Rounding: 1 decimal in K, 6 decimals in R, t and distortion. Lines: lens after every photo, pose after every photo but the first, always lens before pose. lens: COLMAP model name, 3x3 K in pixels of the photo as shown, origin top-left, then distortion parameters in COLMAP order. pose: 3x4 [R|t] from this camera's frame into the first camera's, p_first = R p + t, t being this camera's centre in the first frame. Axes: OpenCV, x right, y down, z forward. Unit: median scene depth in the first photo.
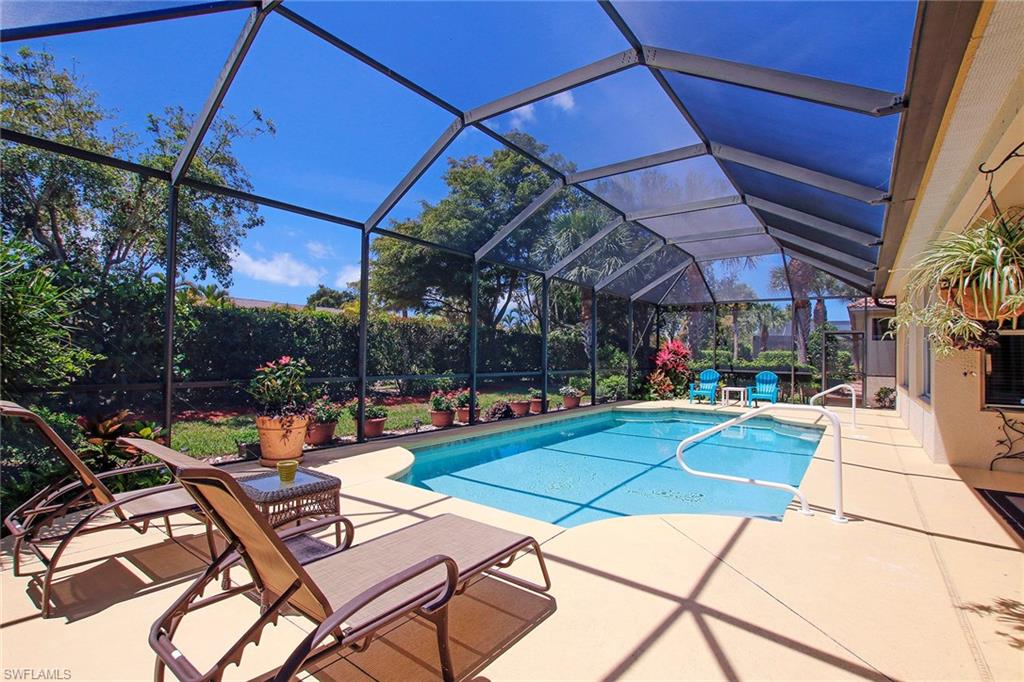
lens RADIAL K [[468.3, 0, 502.2], [0, 468.3, 332.5], [0, 0, 1]] dist [-0.034105, 0.000725]
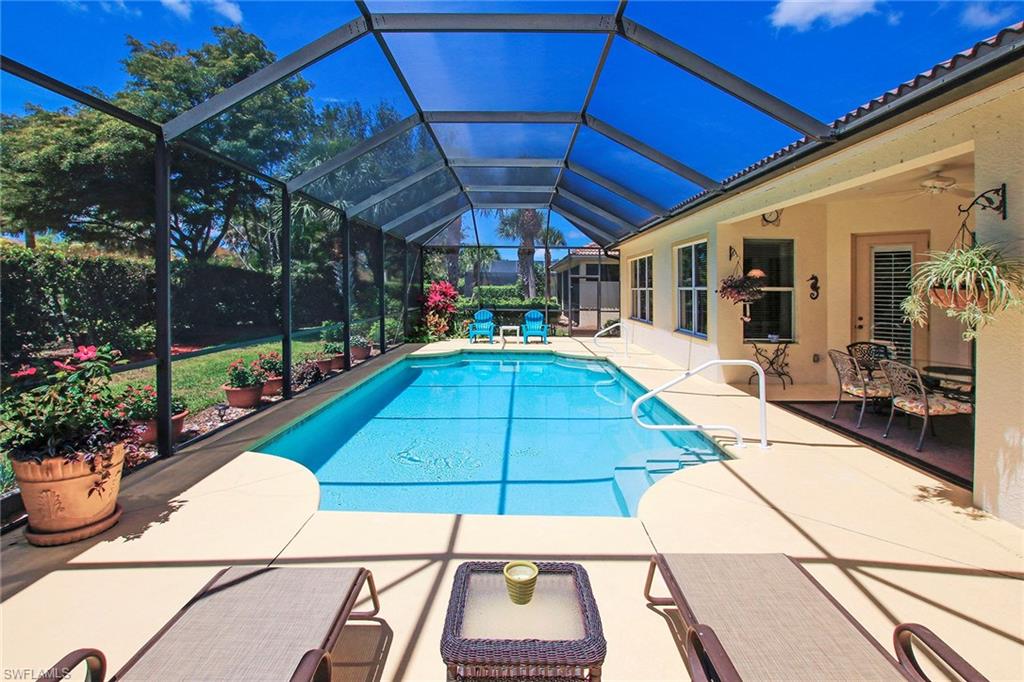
lens RADIAL K [[464.5, 0, 506.7], [0, 464.5, 282.6], [0, 0, 1]] dist [-0.026353, 0.000298]
pose [[0.809541, -0.009581, 0.586985, -0.183131], [-0.012079, 0.999383, 0.032971, -0.026874], [-0.586939, -0.033782, 0.808926, 0.117315]]
